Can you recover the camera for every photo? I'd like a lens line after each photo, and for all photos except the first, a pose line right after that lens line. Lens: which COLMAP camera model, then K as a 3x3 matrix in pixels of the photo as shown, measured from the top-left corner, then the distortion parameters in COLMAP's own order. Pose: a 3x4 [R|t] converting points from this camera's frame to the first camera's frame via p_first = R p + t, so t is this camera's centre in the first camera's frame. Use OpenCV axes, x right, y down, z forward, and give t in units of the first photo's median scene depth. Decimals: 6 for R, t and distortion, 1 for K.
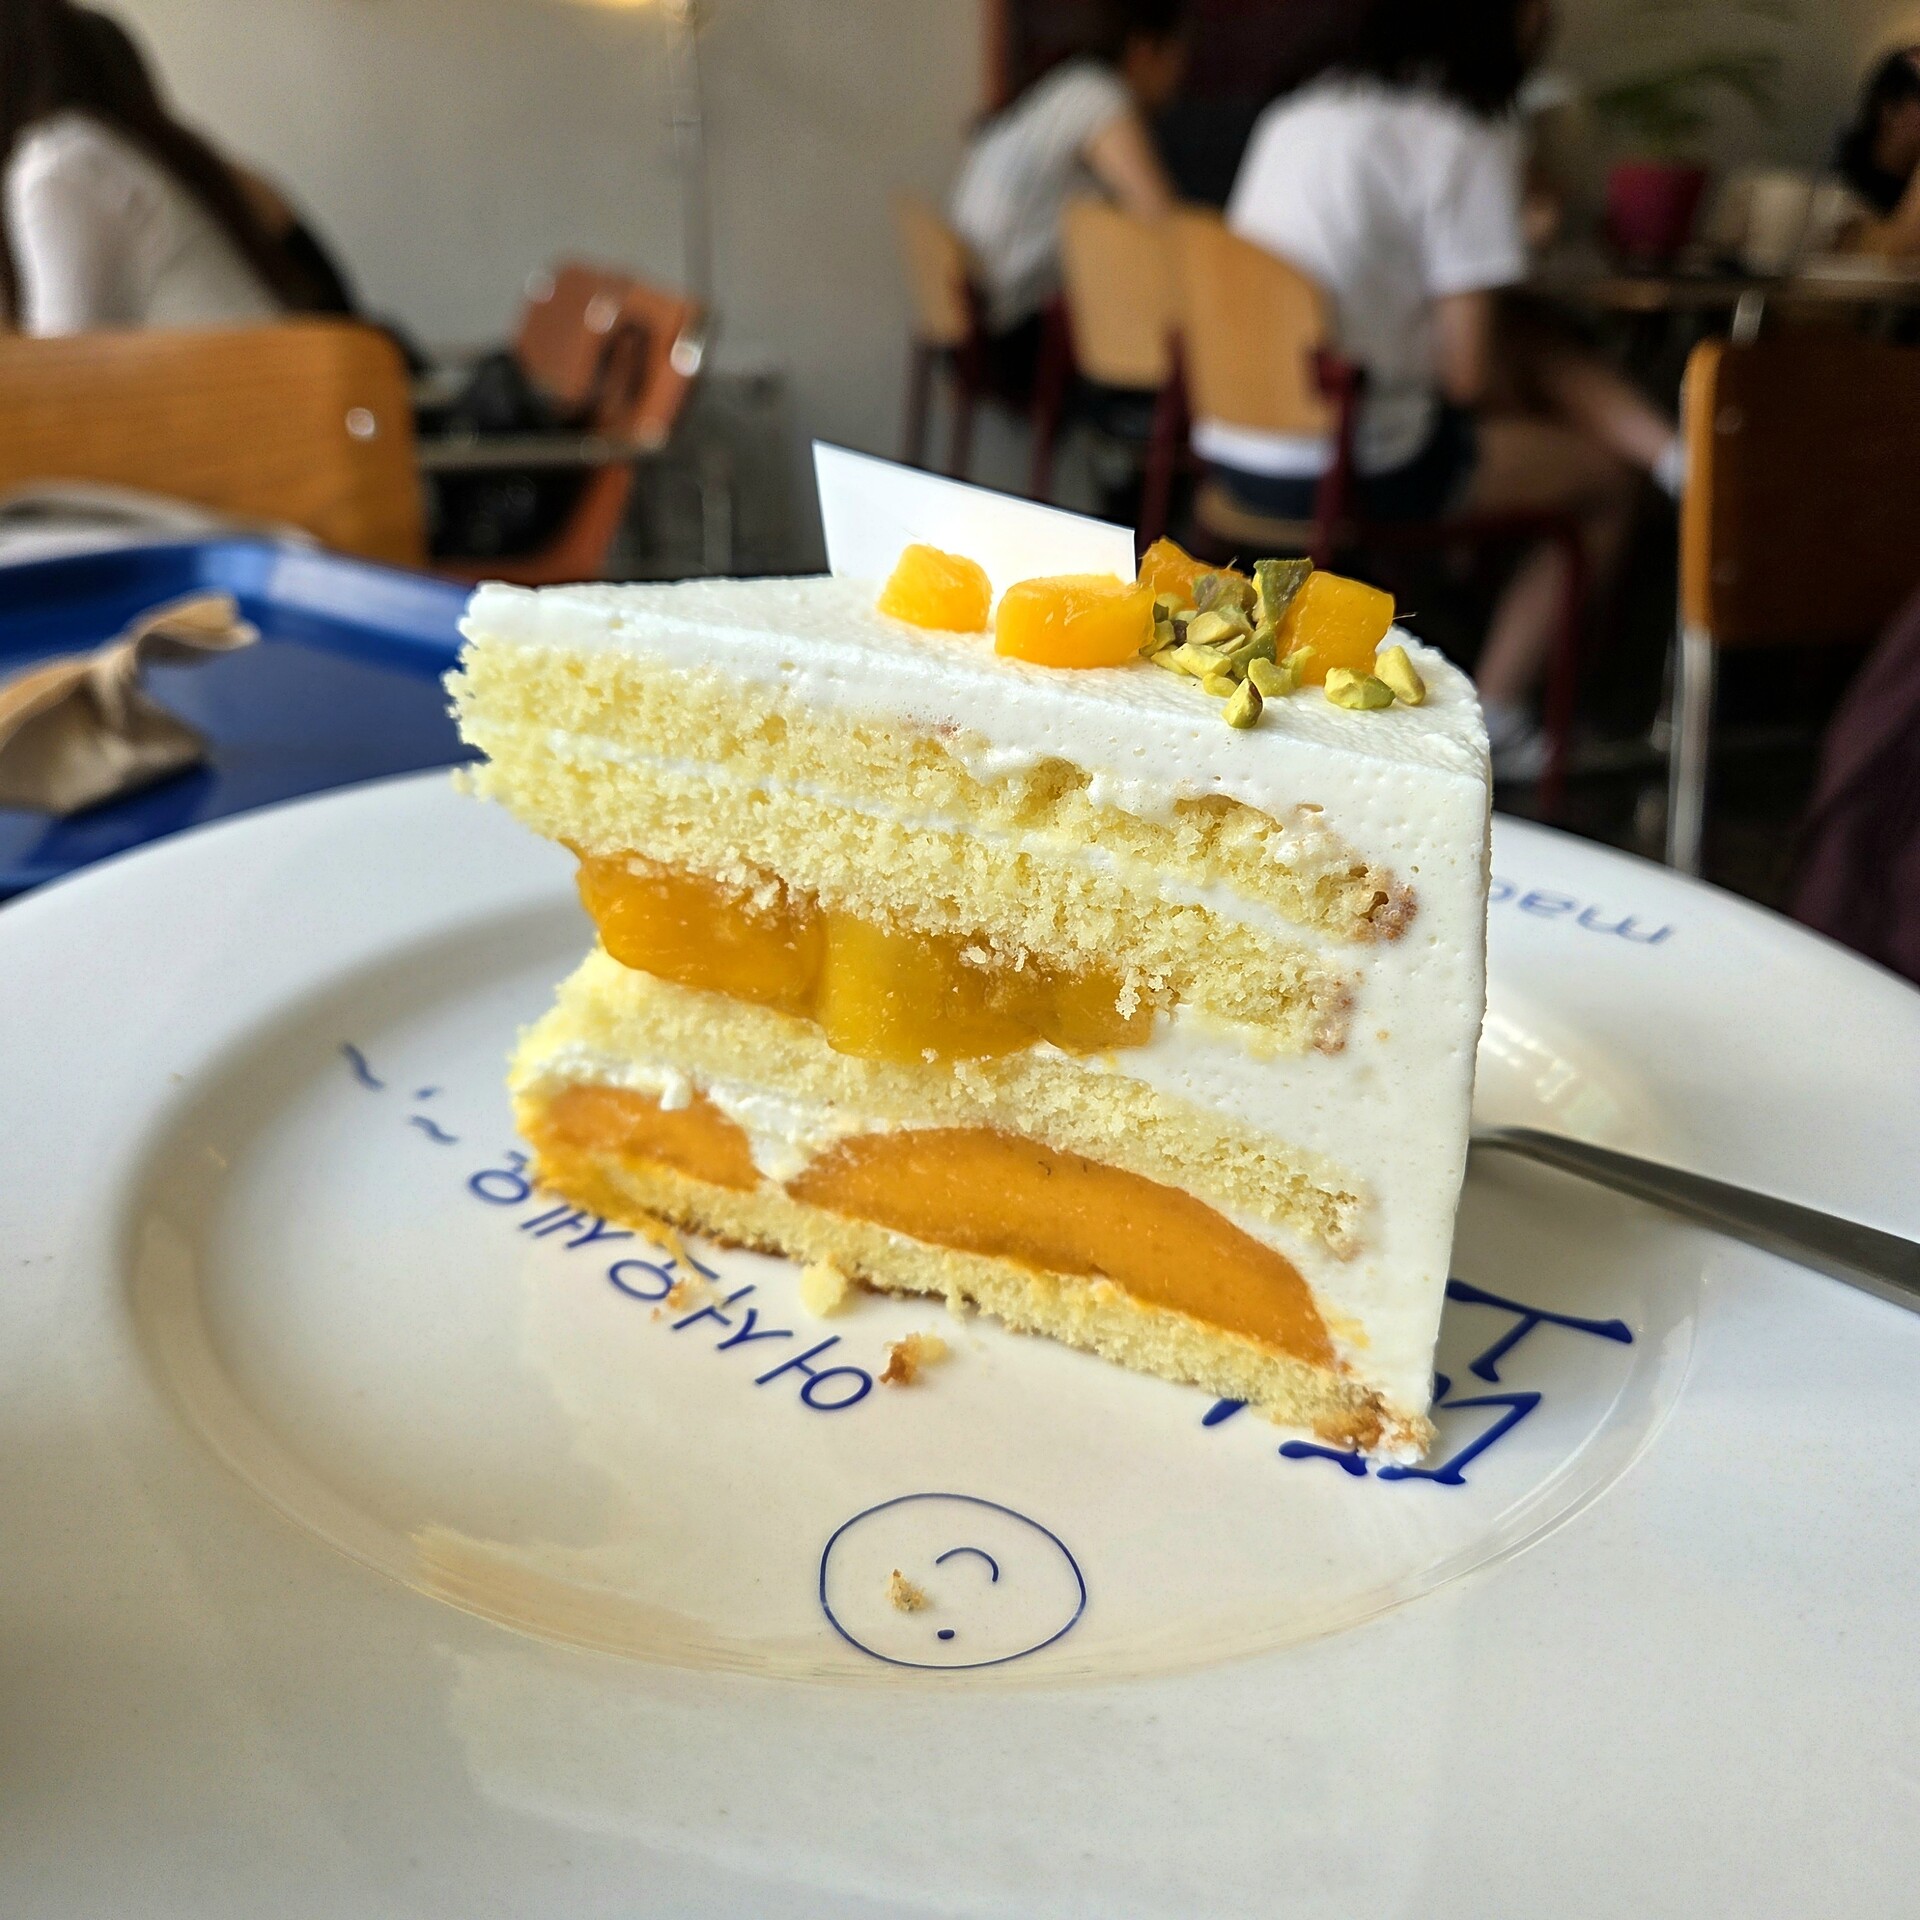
lens RADIAL K [[1649.3, 0, 968.3], [0, 1649.3, 963.0], [0, 0, 1]] dist [0.042286, -0.035482]
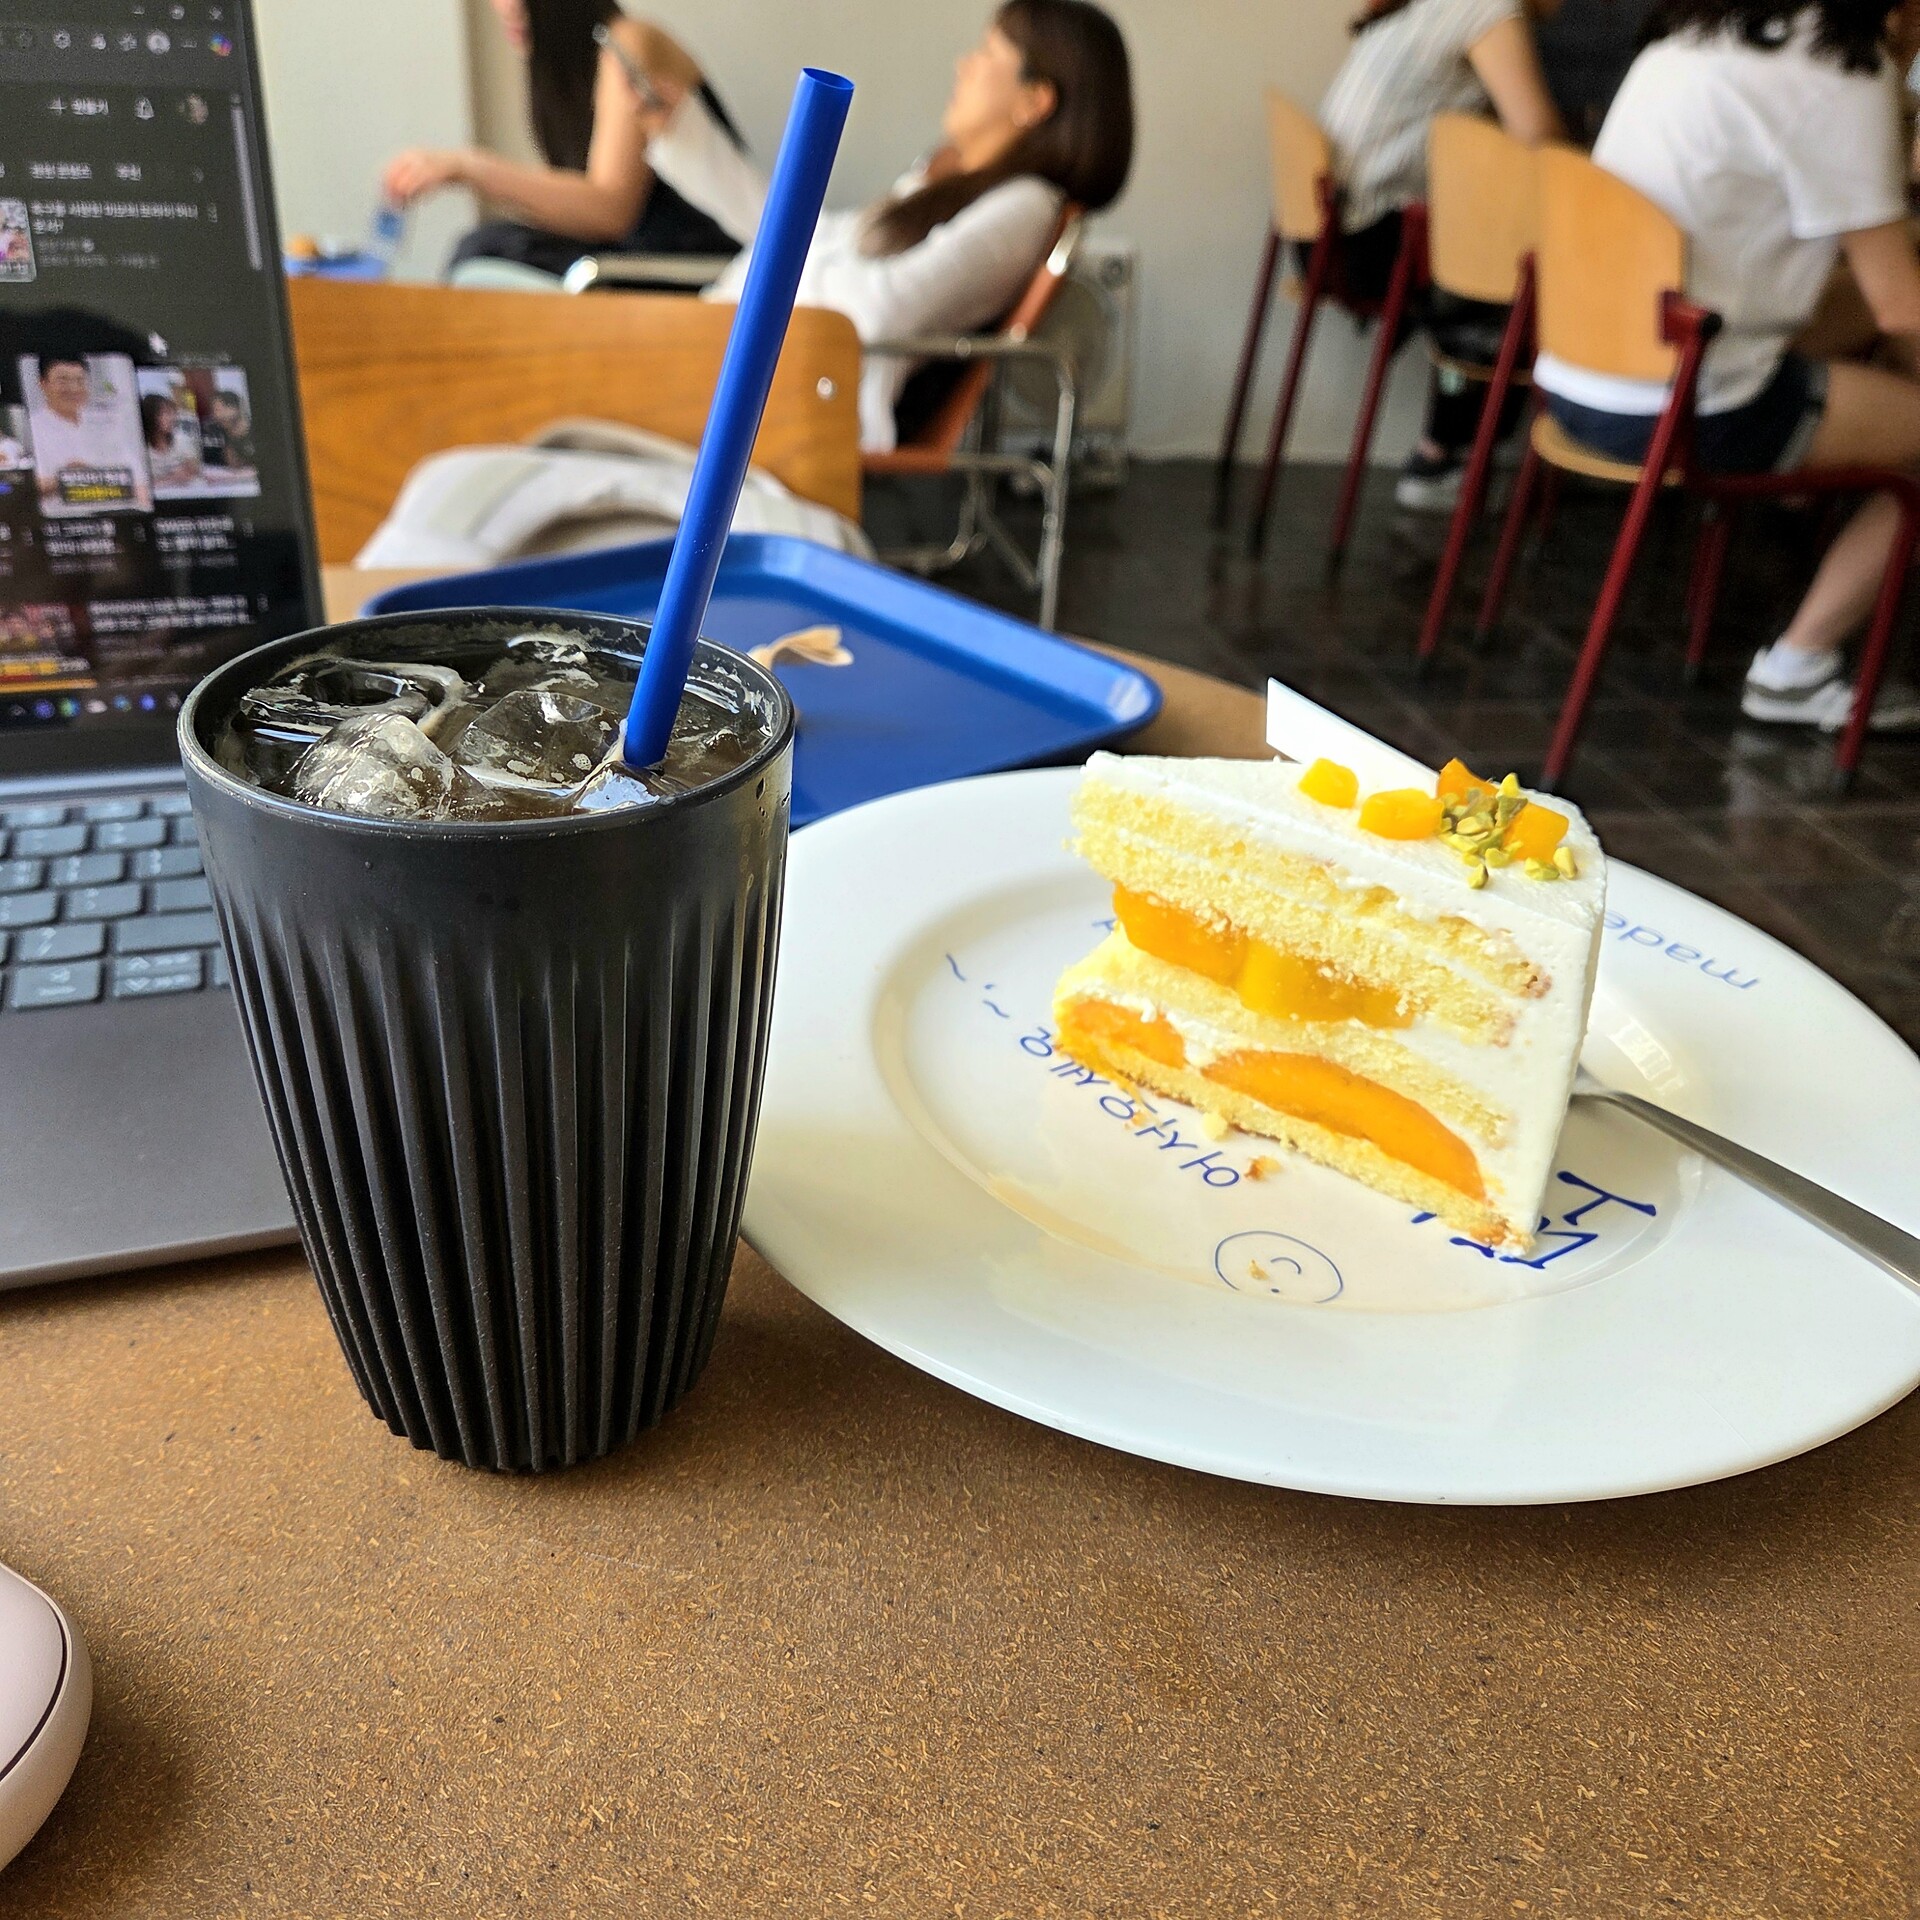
lens RADIAL K [[1649.3, 0, 955.3], [0, 1649.3, 946.6], [0, 0, 1]] dist [0.042286, -0.035482]
pose [[0.980212, 0.125045, -0.153455, -0.124527], [-0.112599, 0.989797, 0.087311, -0.149399], [0.162807, -0.068304, 0.984291, -0.972742]]
